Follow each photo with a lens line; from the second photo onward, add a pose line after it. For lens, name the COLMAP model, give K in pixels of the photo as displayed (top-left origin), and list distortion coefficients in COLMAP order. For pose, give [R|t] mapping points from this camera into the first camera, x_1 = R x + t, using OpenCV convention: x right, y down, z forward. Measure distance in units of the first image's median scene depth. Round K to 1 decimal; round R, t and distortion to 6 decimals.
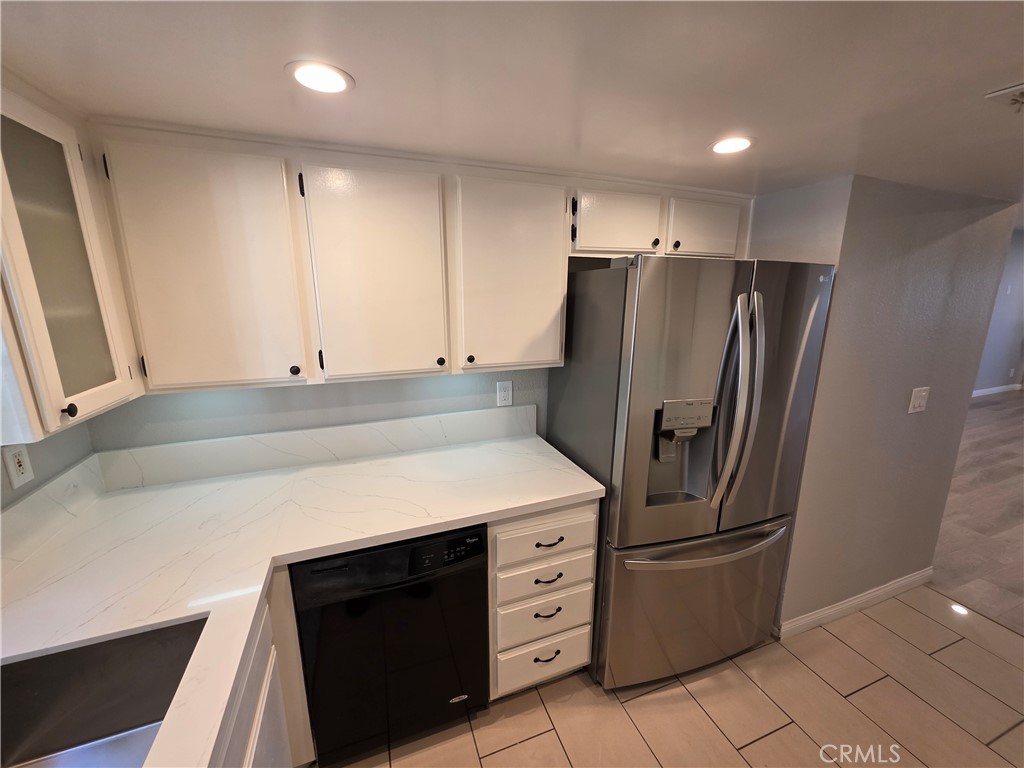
lens RADIAL K [[409.8, 0, 516.2], [0, 409.8, 379.6], [0, 0, 1]] dist [0.006084, -0.000877]
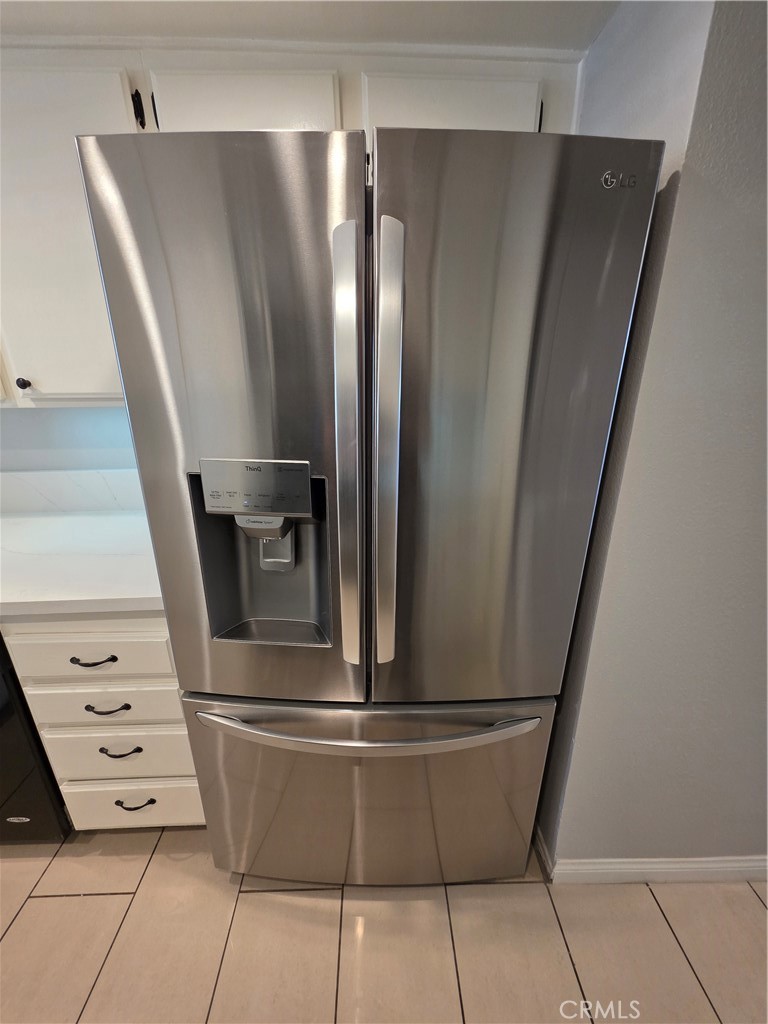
lens RADIAL K [[409.8, 0, 380.2], [0, 409.8, 511.3], [0, 0, 1]] dist [0.006084, -0.000877]
pose [[0.944200, 0.101647, -0.313297, 0.641029], [-0.062127, 0.989078, 0.133663, 0.029811], [0.323461, -0.106741, 0.940202, 0.483631]]
